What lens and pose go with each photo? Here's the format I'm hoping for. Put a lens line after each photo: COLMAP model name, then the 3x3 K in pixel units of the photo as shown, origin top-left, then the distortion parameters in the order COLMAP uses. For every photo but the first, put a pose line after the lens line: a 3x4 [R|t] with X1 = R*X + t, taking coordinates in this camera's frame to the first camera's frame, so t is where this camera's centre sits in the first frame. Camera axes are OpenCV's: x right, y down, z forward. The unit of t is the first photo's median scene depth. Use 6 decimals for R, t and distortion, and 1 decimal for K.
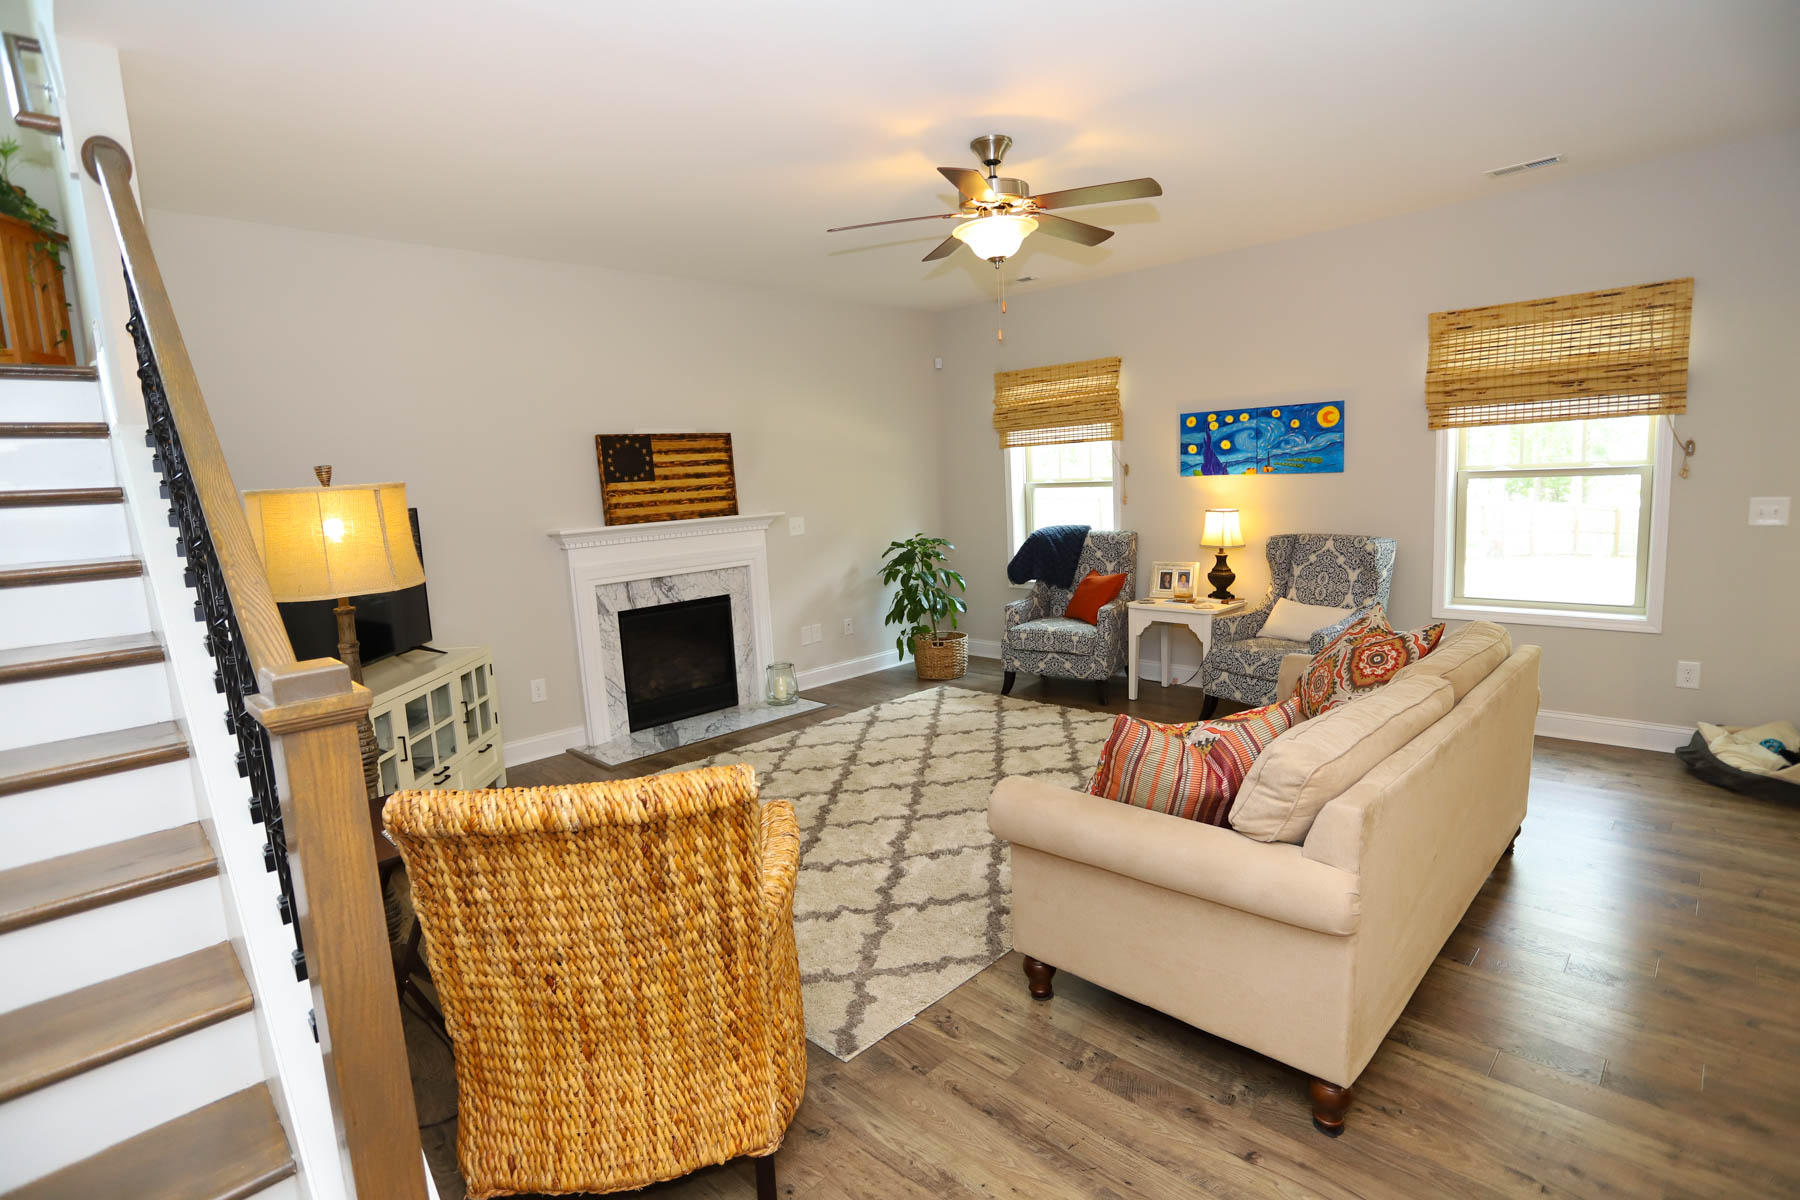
lens RADIAL K [[887.5, 0, 894.7], [0, 887.5, 599.9], [0, 0, 1]] dist [-0.067641, 0.030574]
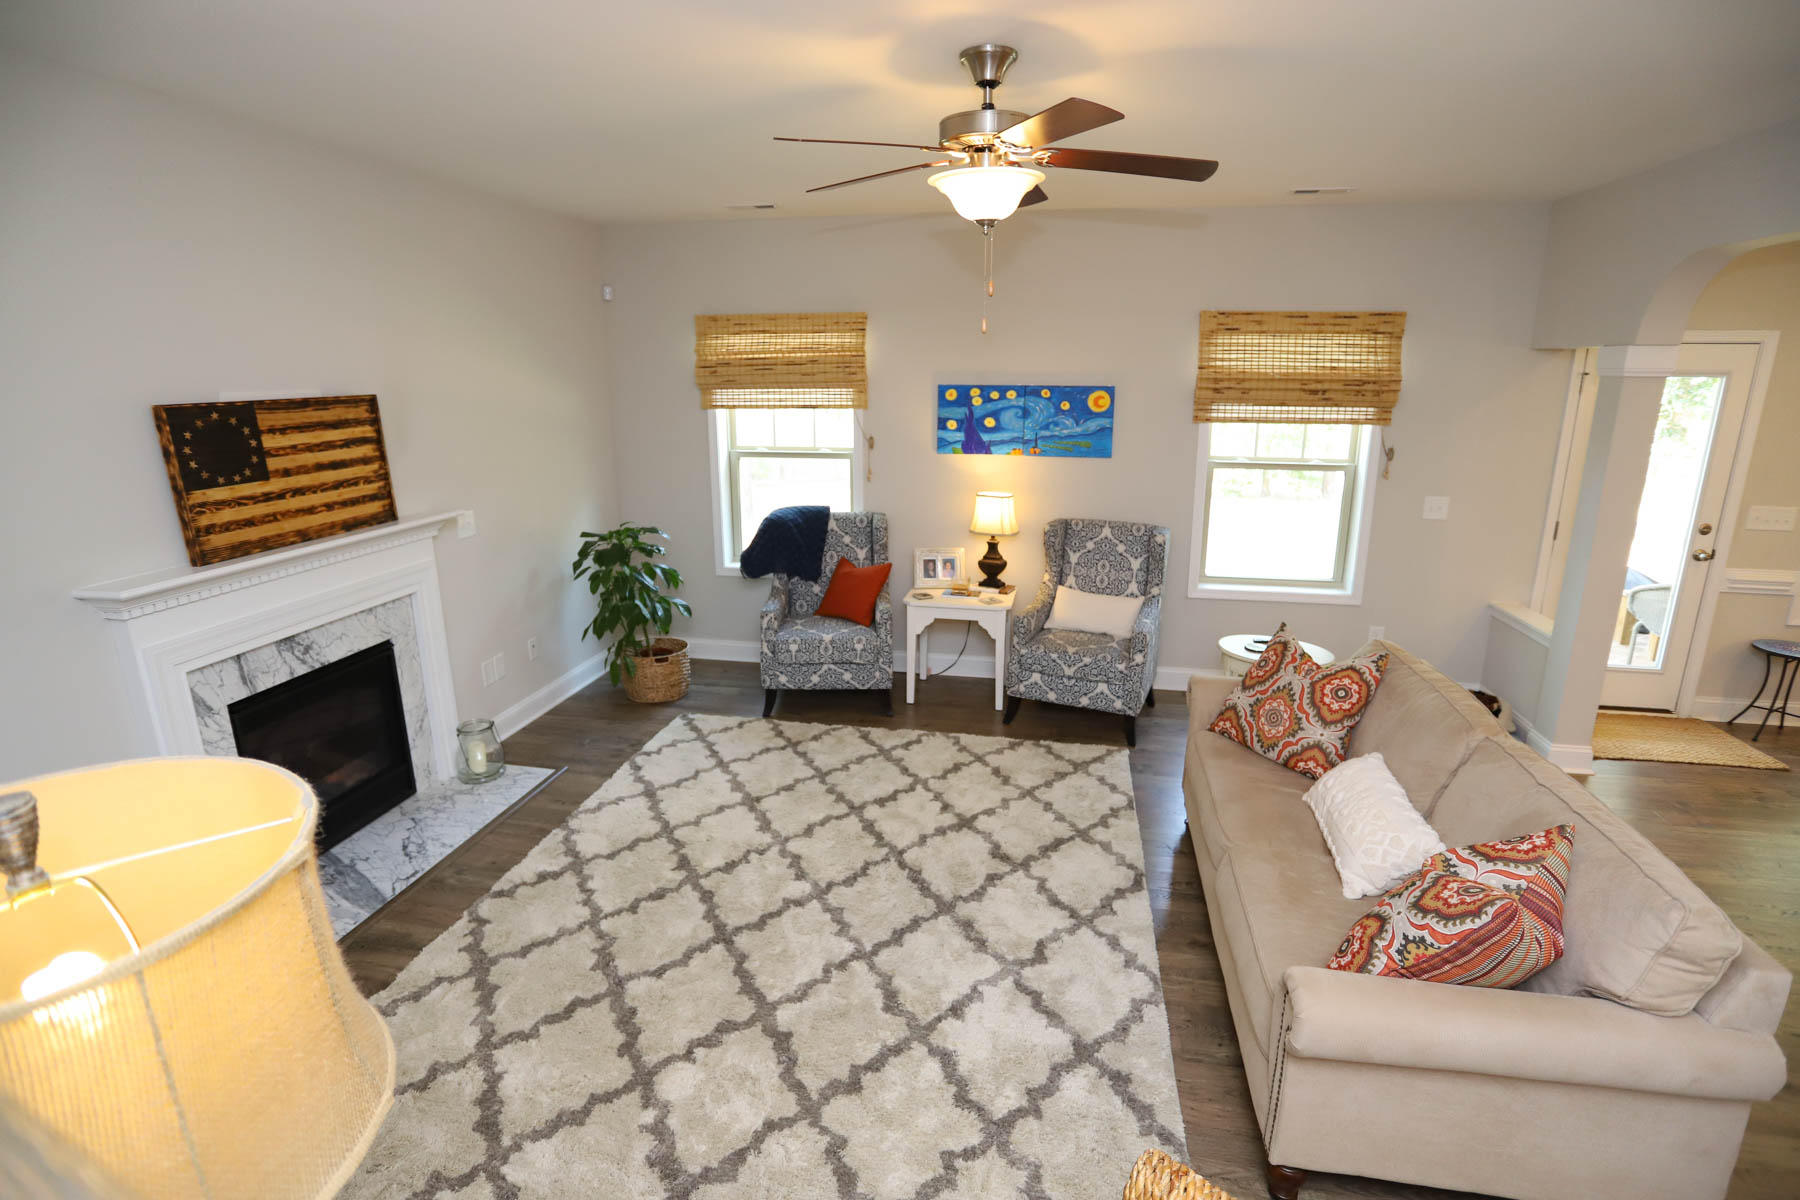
lens RADIAL K [[888.0, 0, 898.9], [0, 888.0, 598.1], [0, 0, 1]] dist [-0.093766, 0.061875]
pose [[0.825575, -0.097291, 0.555843, -0.252022], [0.039253, 0.992540, 0.115427, -0.106120], [-0.562926, -0.073475, 0.823235, 0.272331]]
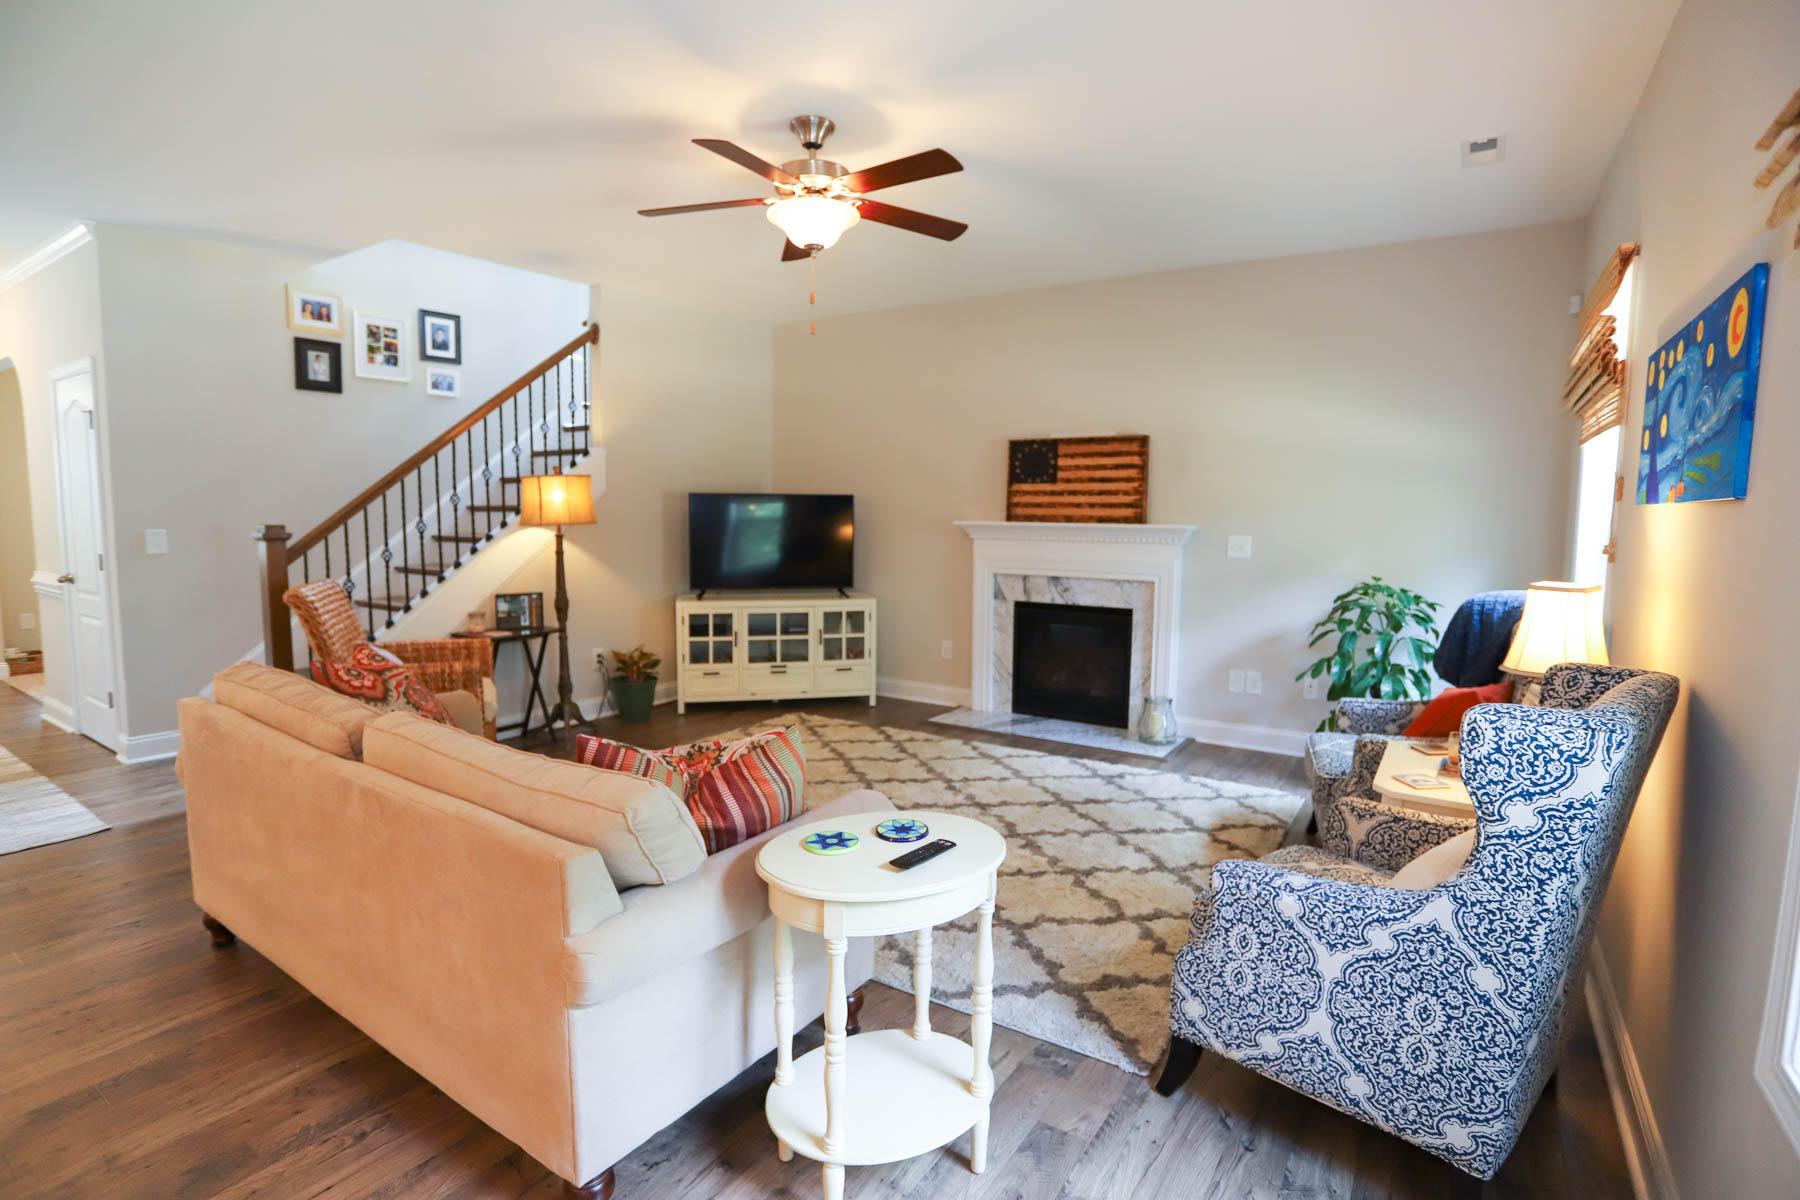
lens RADIAL K [[867.0, 0, 901.8], [0, 867.0, 594.0], [0, 0, 1]] dist [-0.061861, 0.019084]
pose [[0.208640, 0.144663, -0.967234, 0.696557], [-0.158865, 0.980877, 0.112435, -0.093229], [0.965003, 0.130201, 0.227632, 0.611780]]
